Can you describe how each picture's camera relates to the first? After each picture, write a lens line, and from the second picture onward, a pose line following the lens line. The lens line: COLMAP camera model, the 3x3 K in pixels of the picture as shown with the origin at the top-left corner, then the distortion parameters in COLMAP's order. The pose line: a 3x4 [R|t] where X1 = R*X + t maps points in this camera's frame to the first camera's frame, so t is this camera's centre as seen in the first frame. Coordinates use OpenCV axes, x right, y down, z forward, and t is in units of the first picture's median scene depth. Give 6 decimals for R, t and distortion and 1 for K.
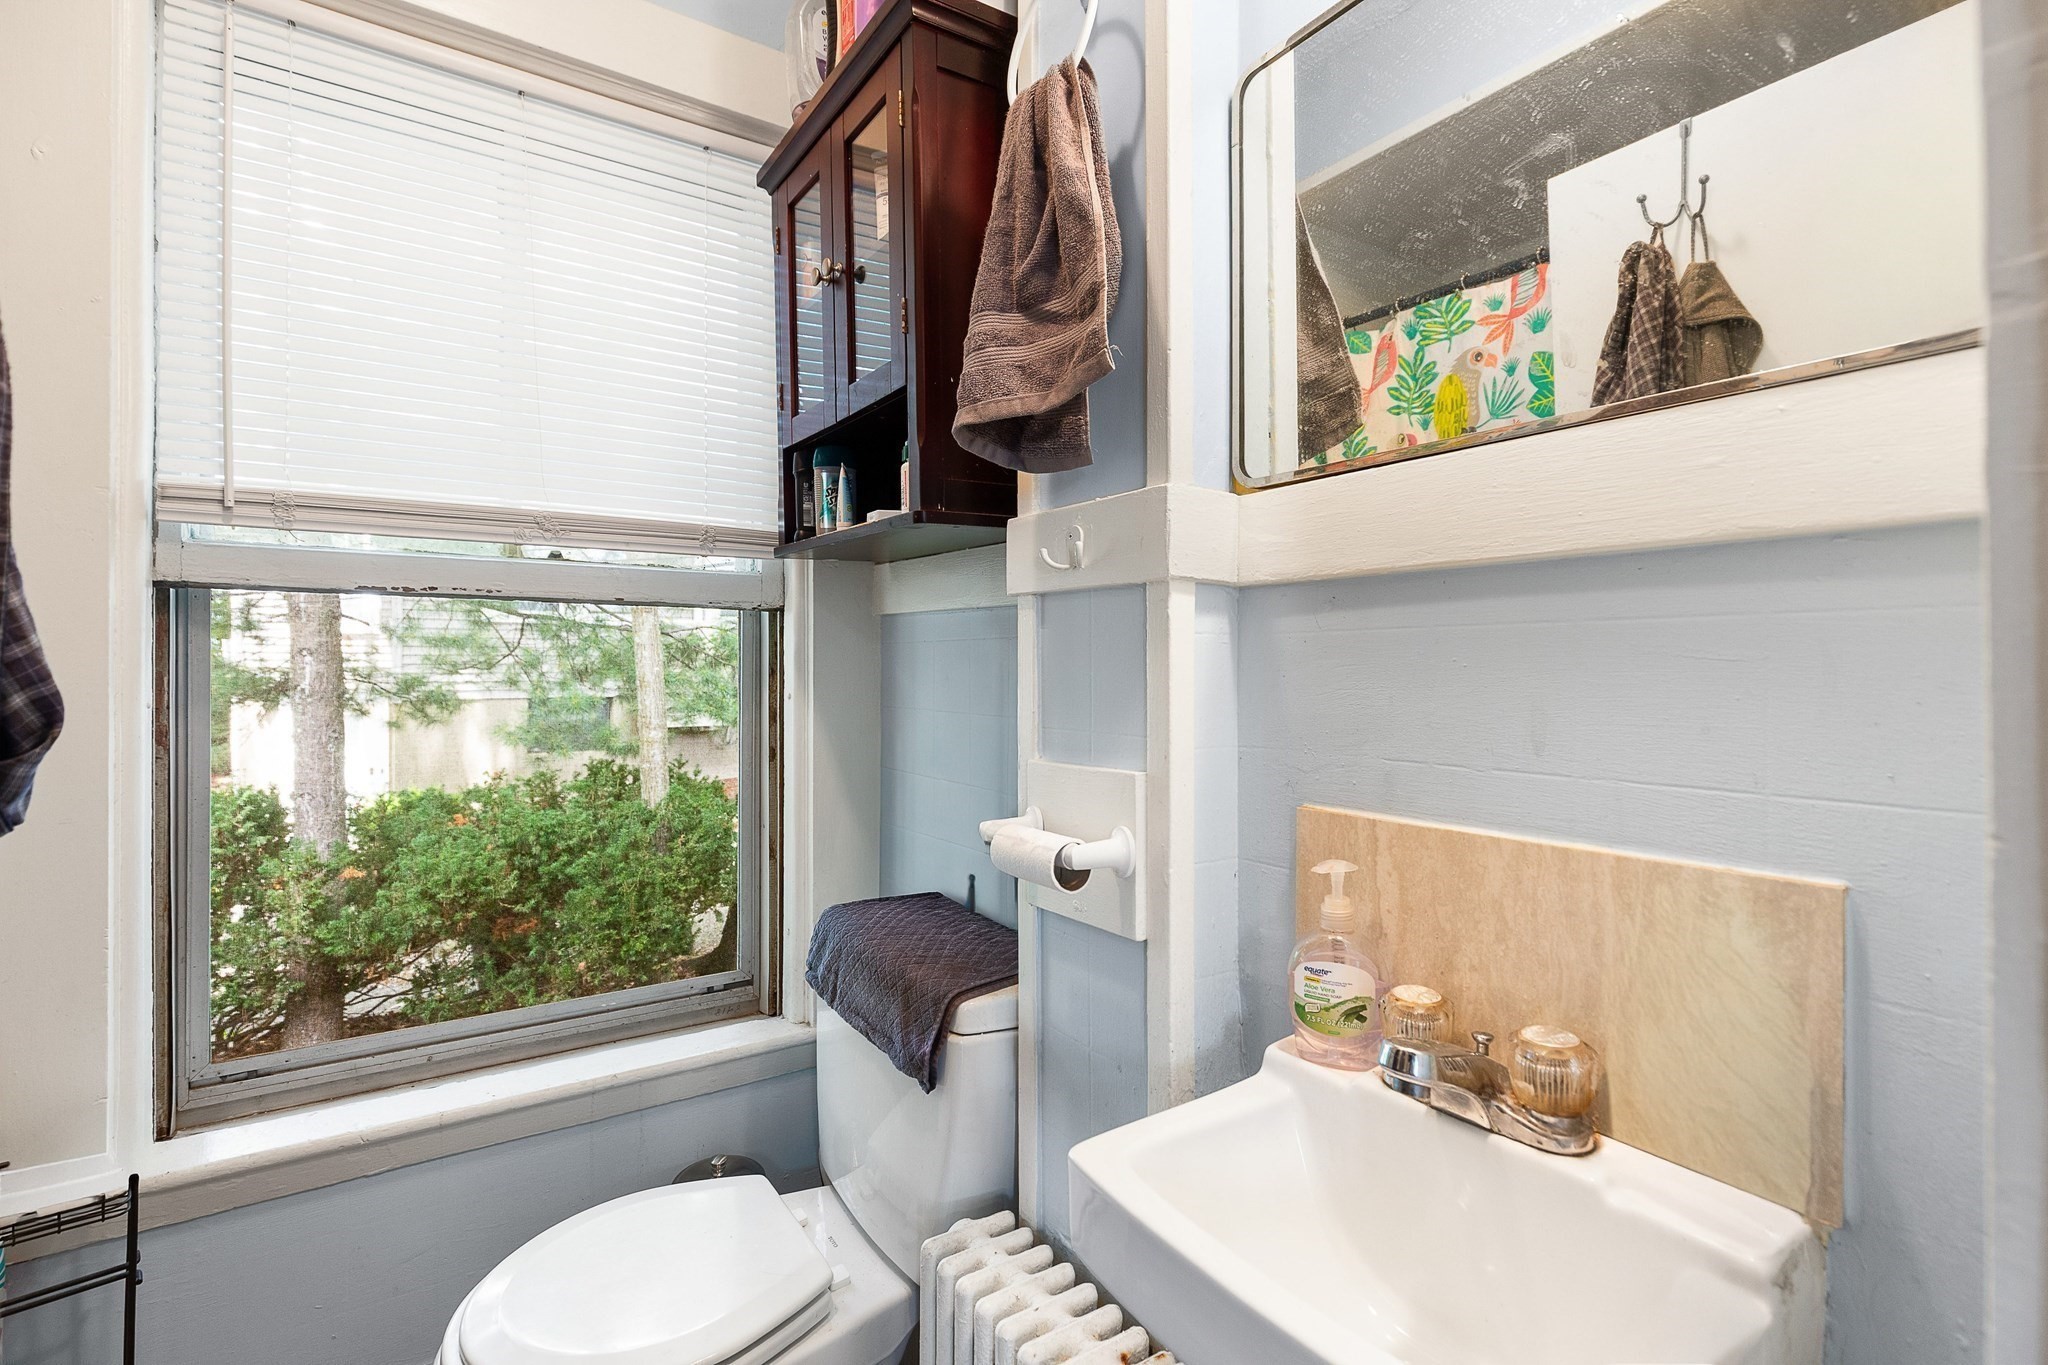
lens RADIAL K [[937.5, 0, 1029.4], [0, 937.5, 670.0], [0, 0, 1]] dist [0.008509, -0.000999]
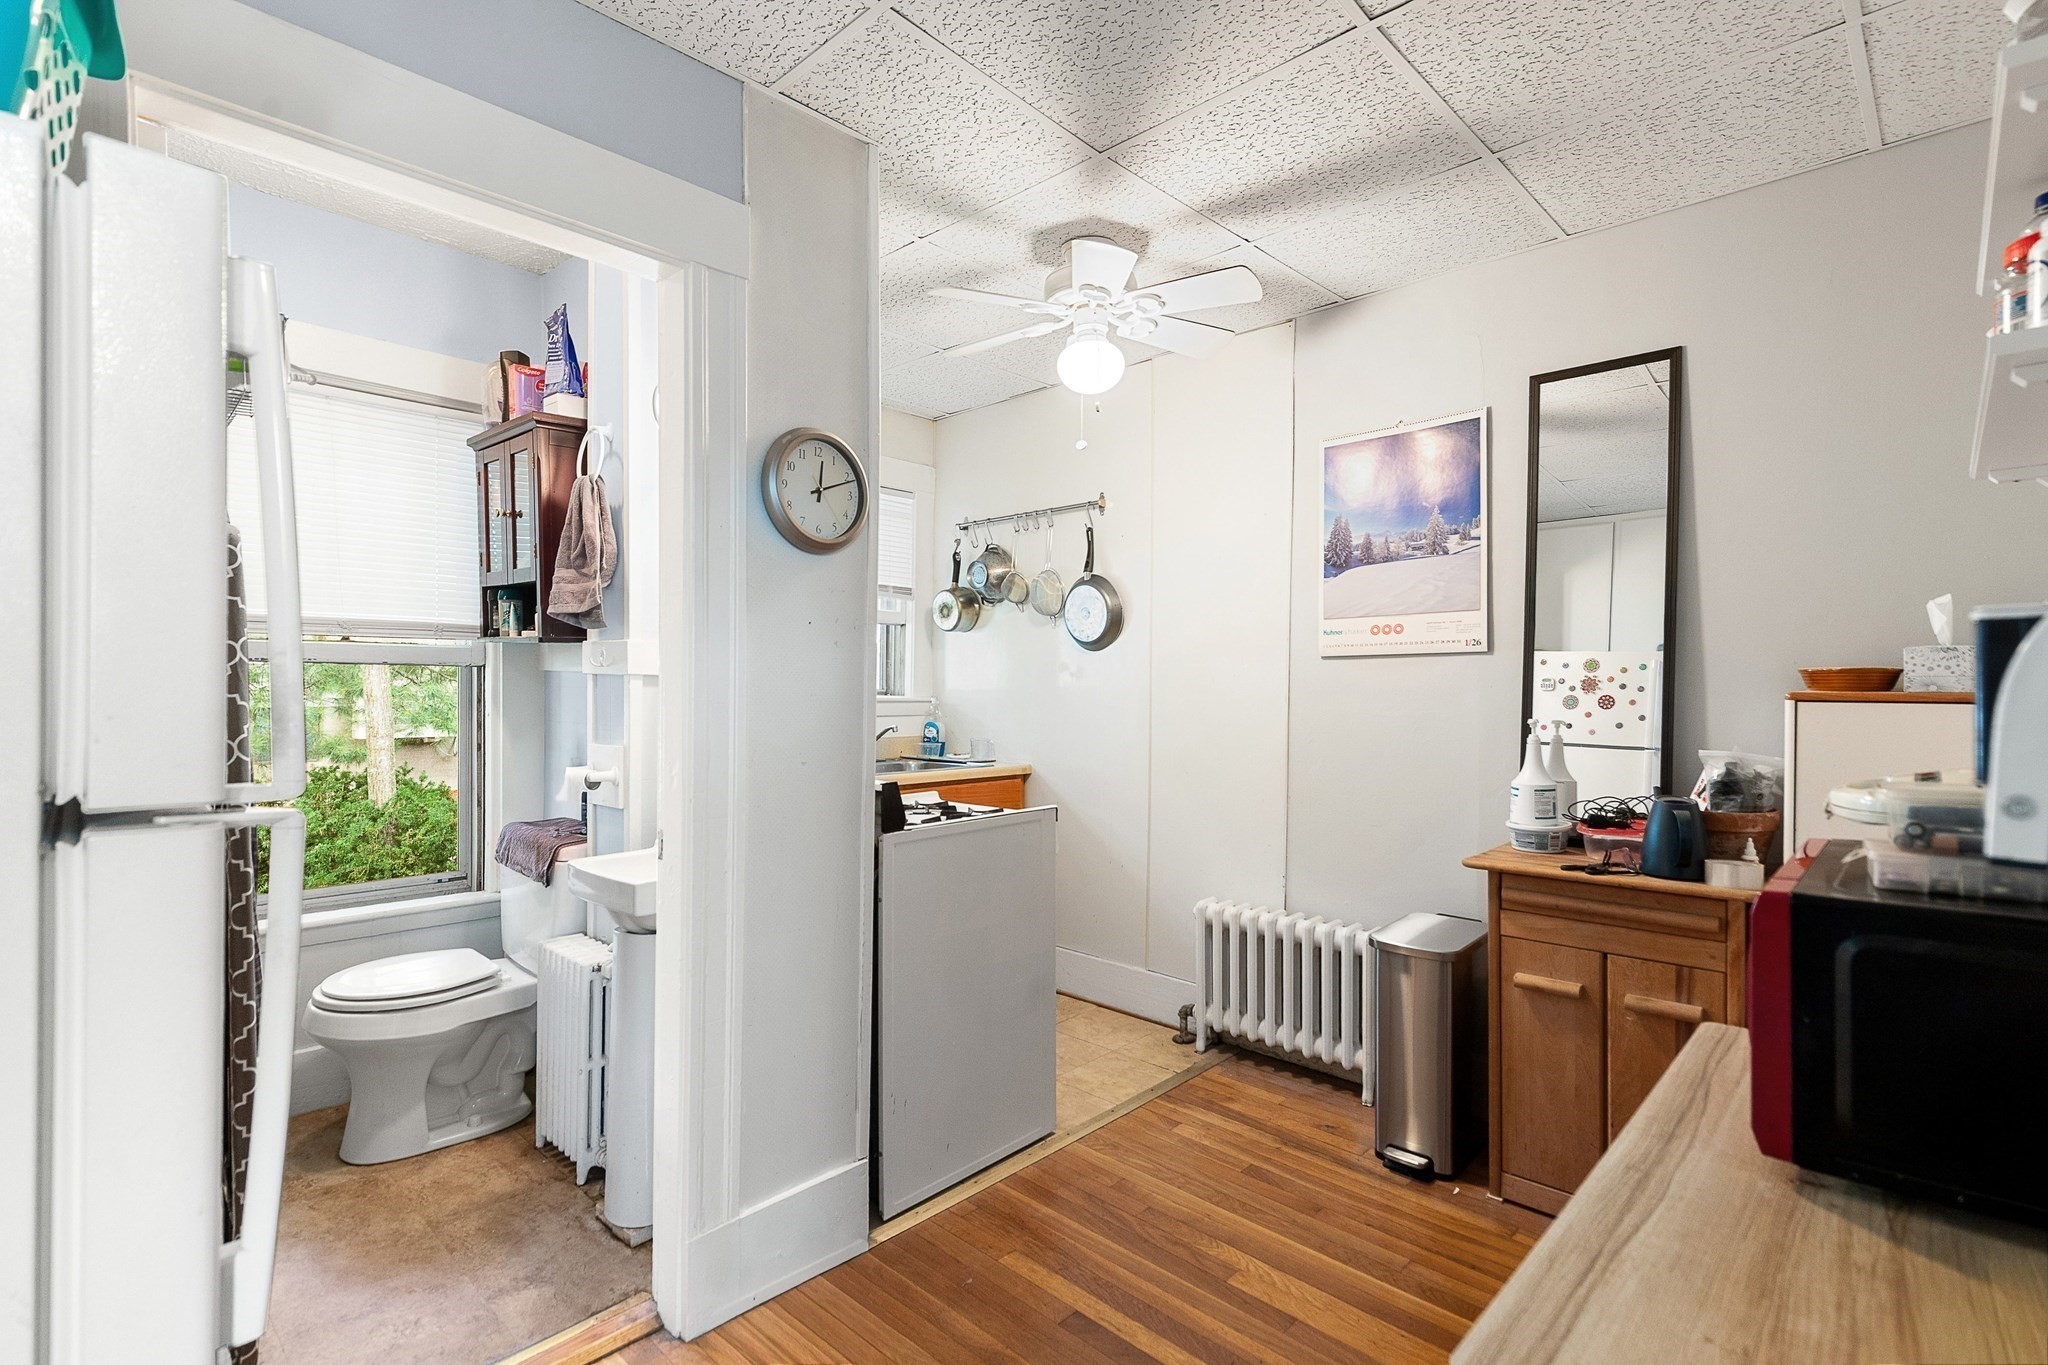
lens RADIAL K [[937.5, 0, 1021.2], [0, 937.5, 700.9], [0, 0, 1]] dist [0.008509, -0.000999]
pose [[0.973519, 0.004799, 0.228557, 0.334168], [-0.009633, 0.999753, 0.020036, -0.045517], [-0.228404, -0.021707, 0.973324, -1.012573]]
